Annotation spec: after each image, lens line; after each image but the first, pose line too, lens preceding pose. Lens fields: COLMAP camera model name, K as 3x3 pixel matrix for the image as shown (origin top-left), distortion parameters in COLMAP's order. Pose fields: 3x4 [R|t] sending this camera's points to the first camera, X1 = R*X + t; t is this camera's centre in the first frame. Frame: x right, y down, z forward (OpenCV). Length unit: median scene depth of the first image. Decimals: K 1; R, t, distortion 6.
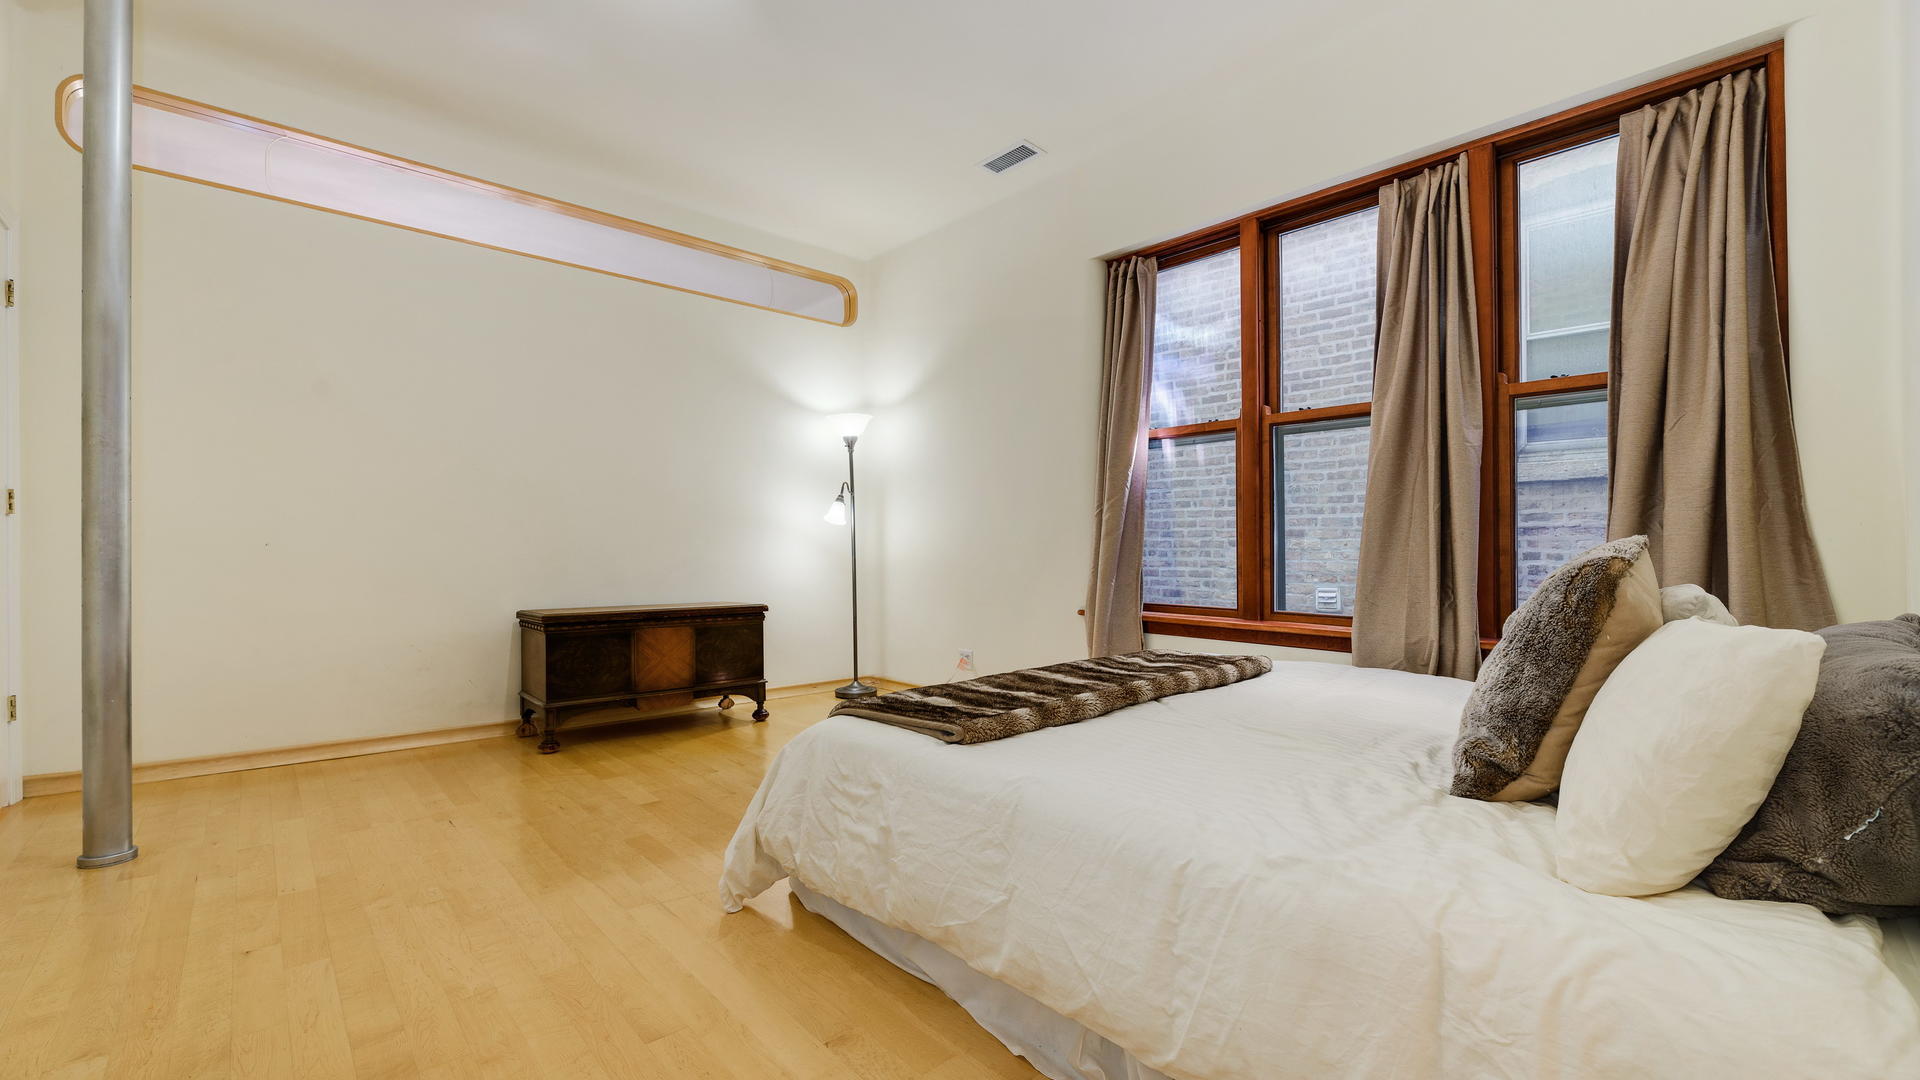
lens RADIAL K [[791.3, 0, 962.7], [0, 791.3, 553.2], [0, 0, 1]] dist [0.011562, -0.005324]
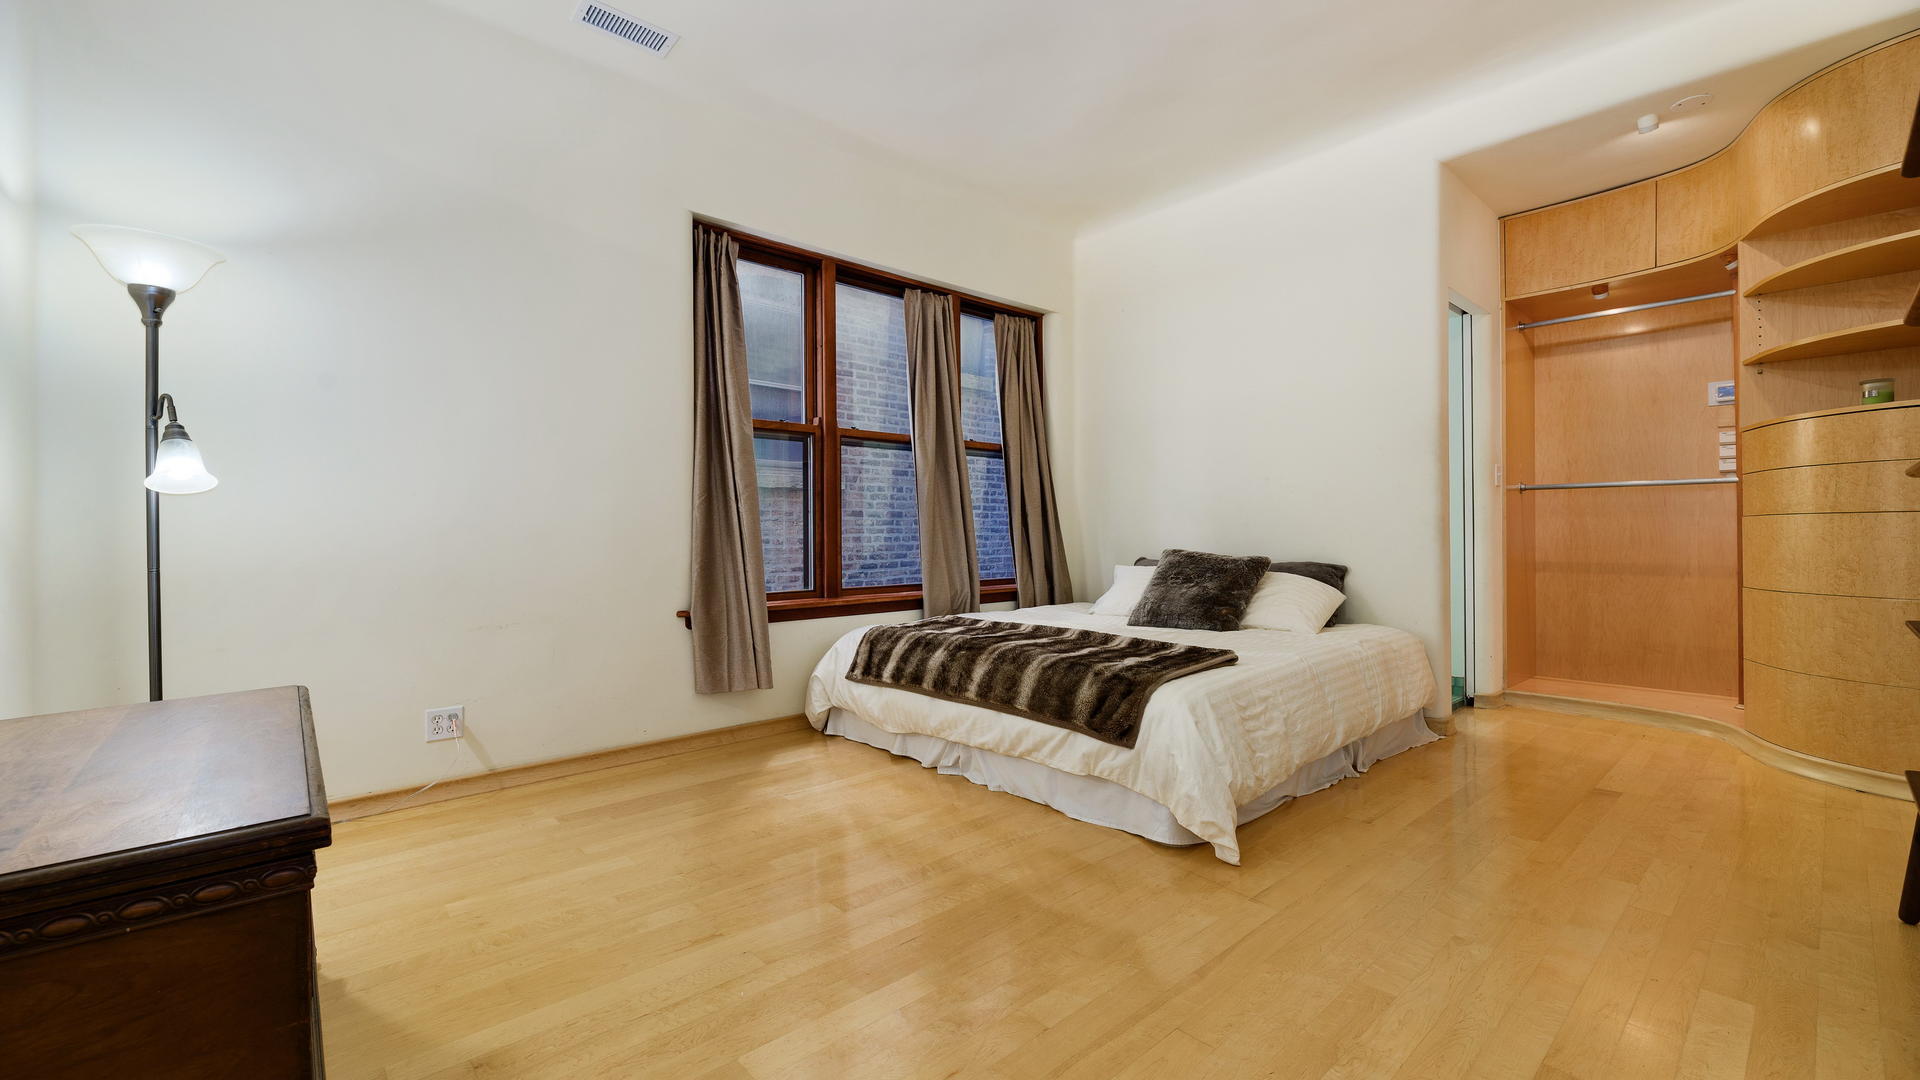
lens RADIAL K [[781.3, 0, 961.8], [0, 781.3, 527.7], [0, 0, 1]] dist [-0.000210, 0.000004]
pose [[0.008534, 0.004201, 0.999955, -0.786448], [0.012323, 0.999915, -0.004306, -0.012212], [-0.999888, 0.012359, 0.008482, 0.777282]]
